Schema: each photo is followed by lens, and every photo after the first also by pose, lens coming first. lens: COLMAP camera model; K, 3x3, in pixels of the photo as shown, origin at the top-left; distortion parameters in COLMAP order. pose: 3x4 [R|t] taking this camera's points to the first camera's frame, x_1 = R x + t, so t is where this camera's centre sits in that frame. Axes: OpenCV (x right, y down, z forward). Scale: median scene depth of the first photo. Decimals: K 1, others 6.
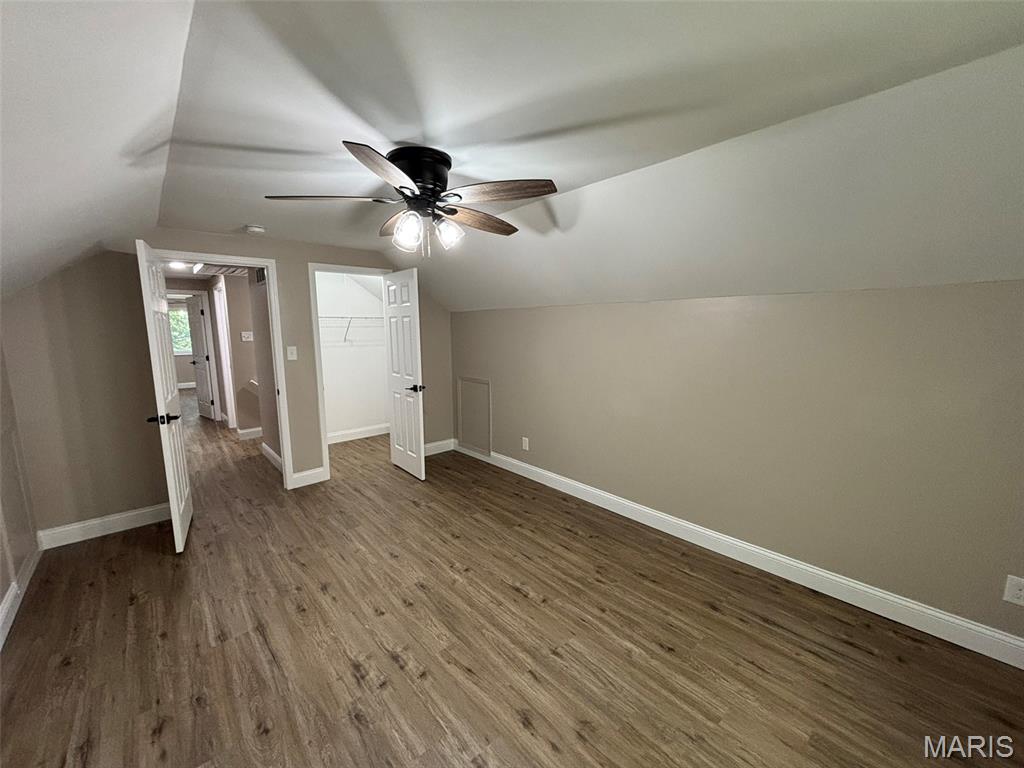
lens RADIAL K [[420.6, 0, 512.0], [0, 420.6, 384.0], [0, 0, 1]] dist [-0.001204, 0.012072]
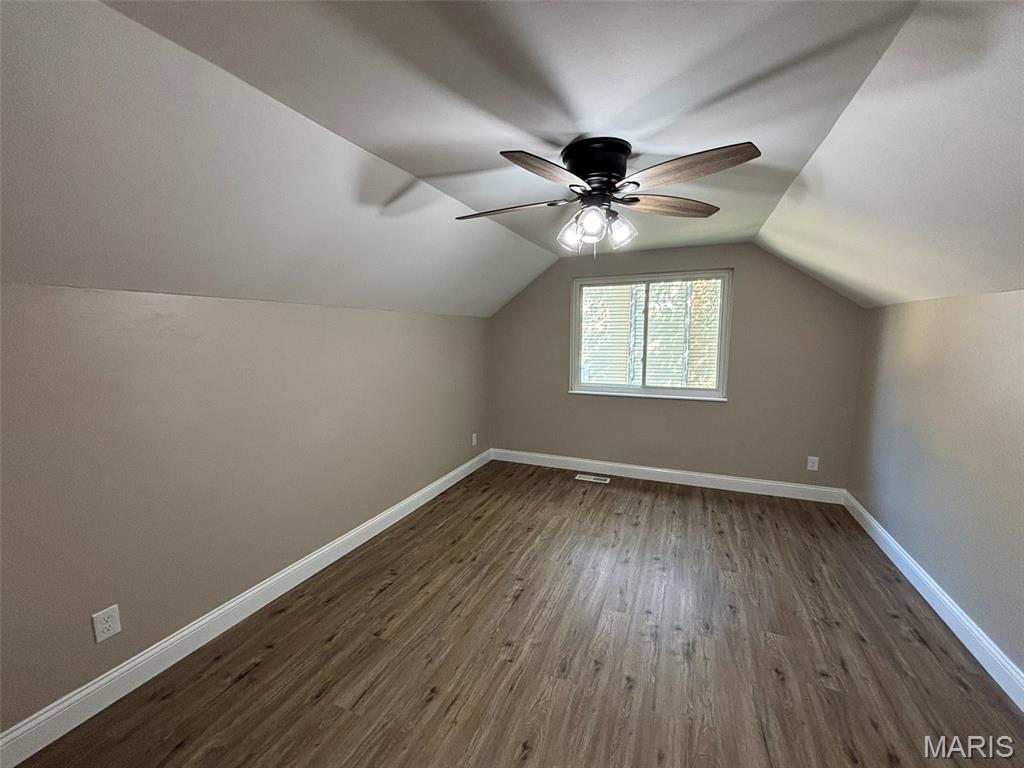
lens RADIAL K [[420.6, 0, 512.0], [0, 420.6, 384.0], [0, 0, 1]] dist [-0.001204, 0.012072]
pose [[-0.428235, -0.102243, 0.897865, -0.858837], [0.135463, 0.975089, 0.175645, -0.184027], [-0.893456, 0.196845, -0.403717, 1.371861]]
